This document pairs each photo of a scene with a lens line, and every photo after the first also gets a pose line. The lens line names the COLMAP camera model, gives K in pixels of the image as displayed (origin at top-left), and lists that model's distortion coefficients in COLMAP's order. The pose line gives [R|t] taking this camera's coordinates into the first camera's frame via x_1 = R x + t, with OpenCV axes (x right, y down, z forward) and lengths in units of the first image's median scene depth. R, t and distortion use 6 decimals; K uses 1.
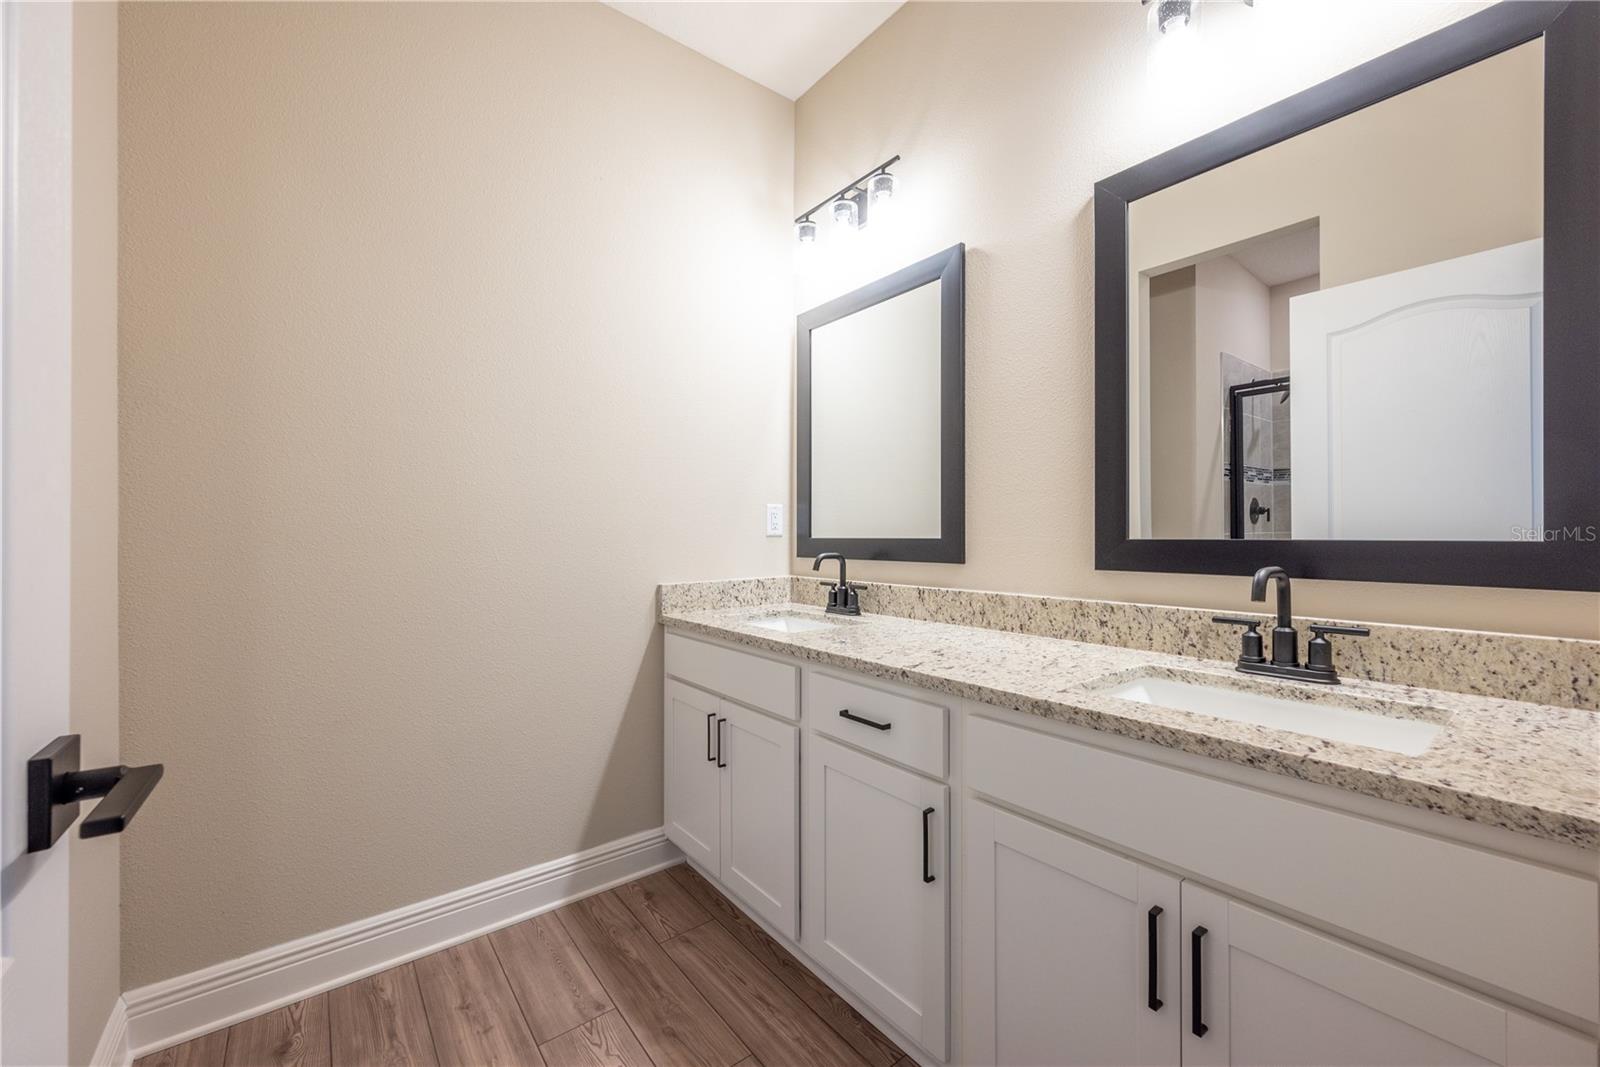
lens RADIAL K [[643.0, 0, 800.0], [0, 643.0, 533.5], [0, 0, 1]] dist [-0.029609, -0.000011]
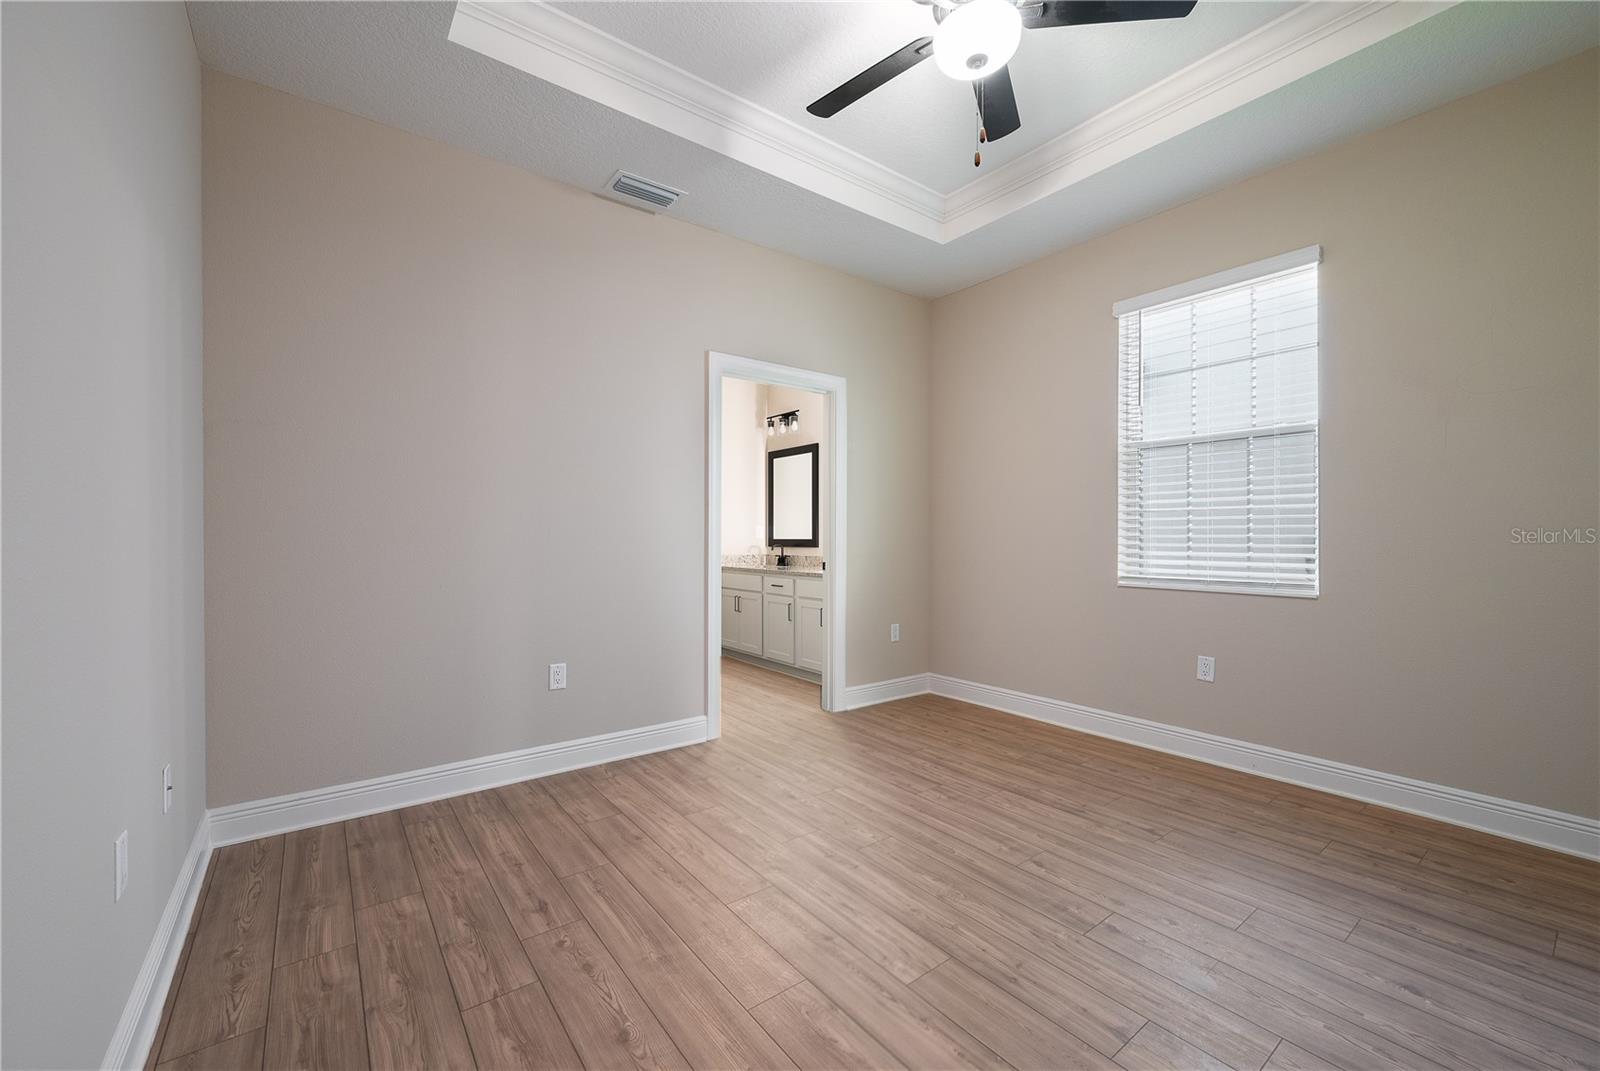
lens RADIAL K [[643.0, 0, 800.0], [0, 643.0, 535.5], [0, 0, 1]] dist [-0.029609, -0.000011]
pose [[0.999942, 0.000720, -0.010721, 0.331559], [-0.000707, 0.999999, 0.001235, -0.024544], [0.010722, -0.001227, 0.999942, -3.438502]]
